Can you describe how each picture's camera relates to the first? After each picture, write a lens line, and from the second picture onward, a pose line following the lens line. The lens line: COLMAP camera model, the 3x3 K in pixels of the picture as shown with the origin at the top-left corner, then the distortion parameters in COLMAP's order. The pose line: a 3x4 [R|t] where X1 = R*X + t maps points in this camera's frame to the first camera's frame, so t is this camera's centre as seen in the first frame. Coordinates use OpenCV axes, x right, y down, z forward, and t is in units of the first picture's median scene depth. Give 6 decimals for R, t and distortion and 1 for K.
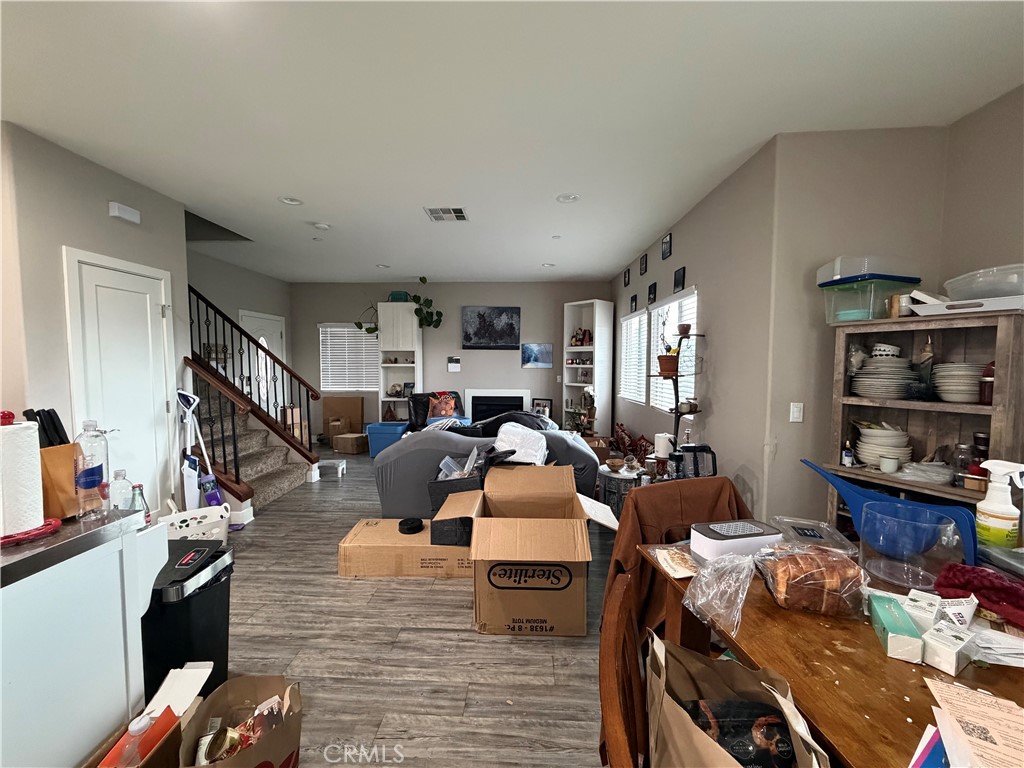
lens RADIAL K [[408.5, 0, 509.7], [0, 408.5, 383.9], [0, 0, 1]] dist [-0.002207, 0.000258]
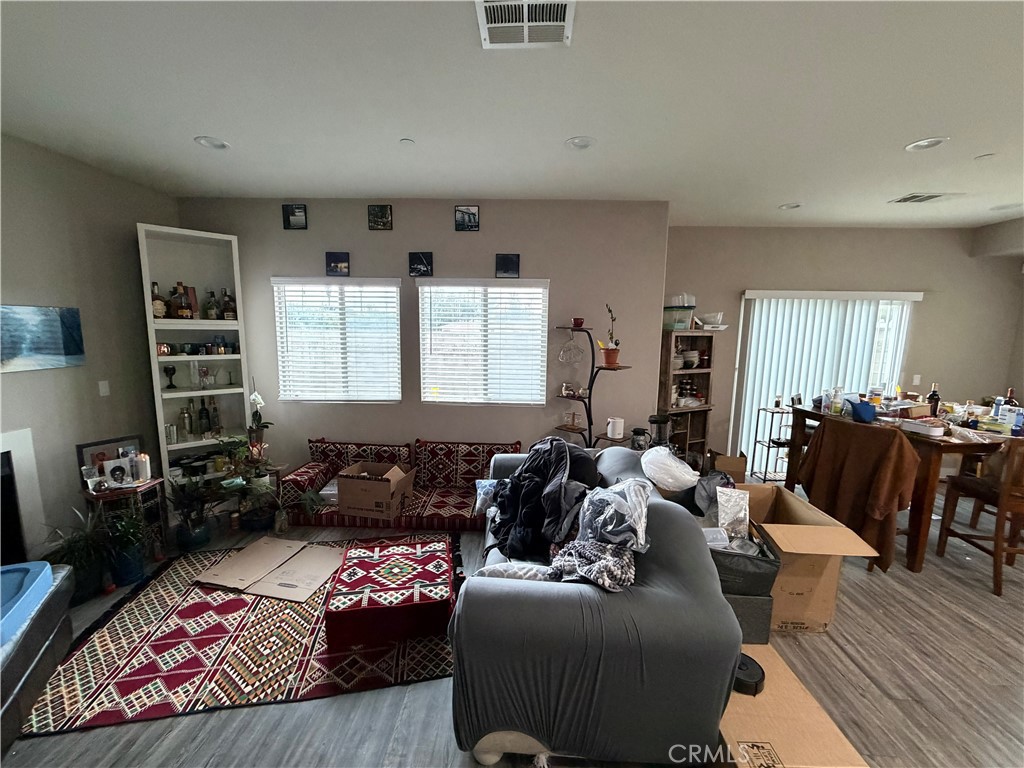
lens RADIAL K [[408.5, 0, 509.7], [0, 408.5, 383.9], [0, 0, 1]] dist [-0.002207, 0.000258]
pose [[0.002151, -0.134733, 0.990880, -0.358830], [0.041176, 0.990053, 0.134531, -0.066534], [-0.999150, 0.040511, 0.007677, 0.621015]]
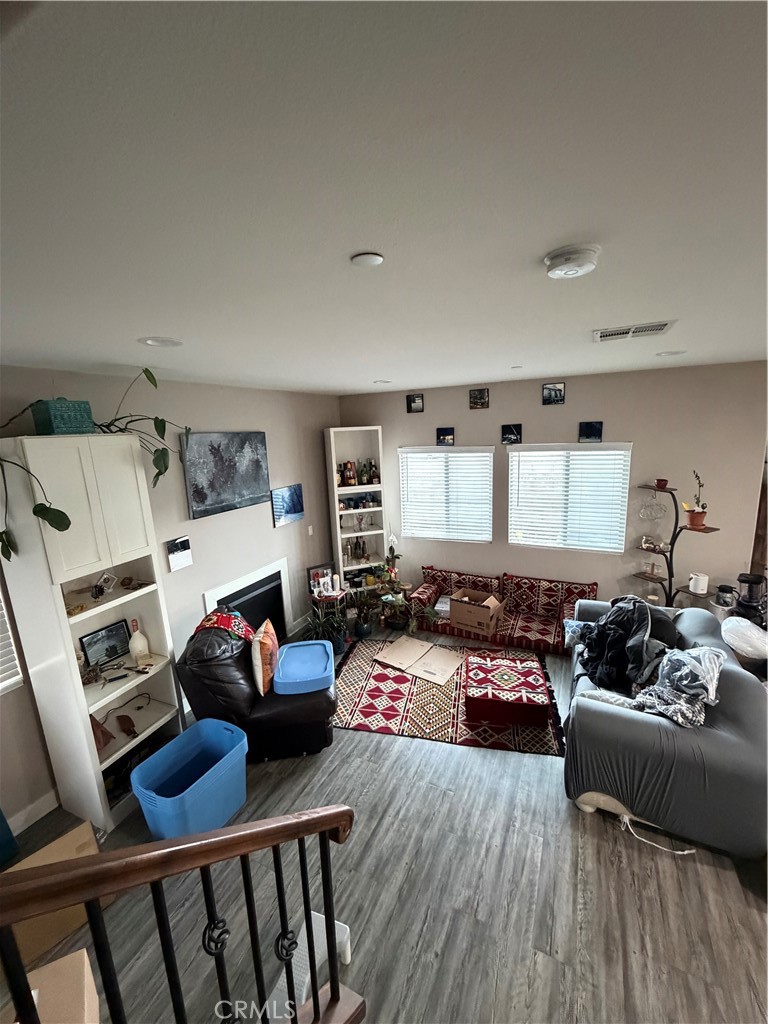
lens RADIAL K [[408.5, 0, 382.9], [0, 408.5, 509.8], [0, 0, 1]] dist [-0.002207, 0.000258]
pose [[0.406003, -0.195030, 0.892819, -0.521300], [0.094952, 0.980677, 0.171044, -0.179692], [-0.908926, 0.015330, 0.416676, 0.654698]]
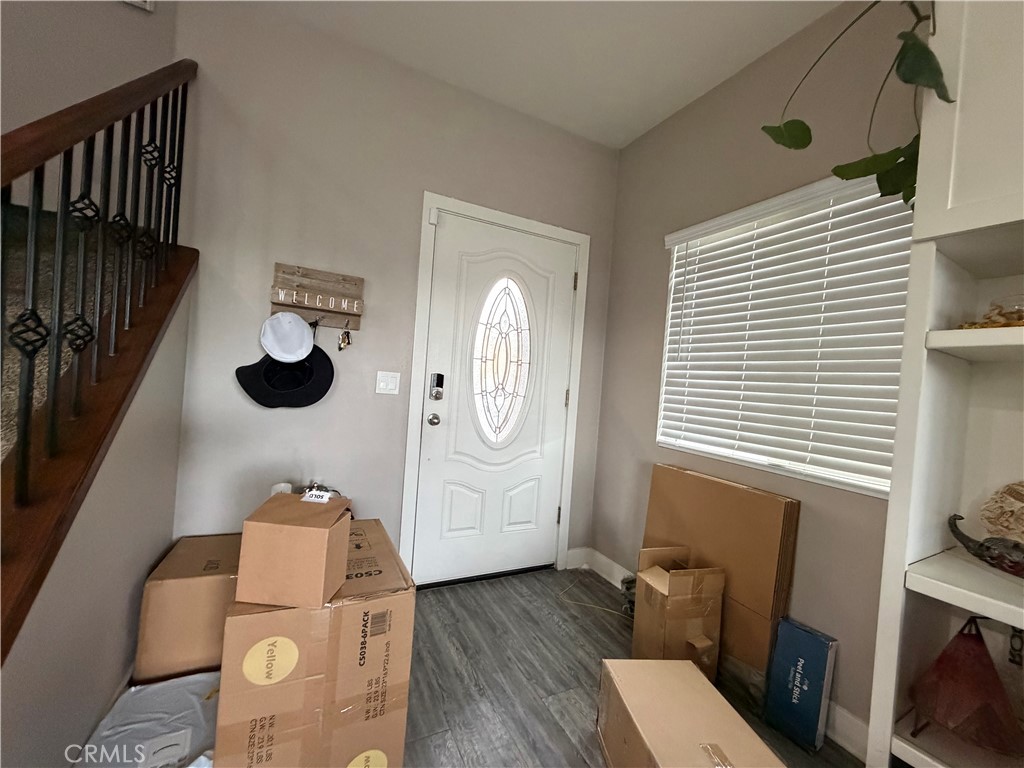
lens RADIAL K [[408.5, 0, 509.7], [0, 408.5, 383.9], [0, 0, 1]] dist [-0.002207, 0.000258]
pose [[0.480448, 0.039573, -0.876130, -0.273278], [-0.119411, 0.992630, -0.020646, -0.009490], [0.868856, 0.114539, 0.481633, 0.850837]]
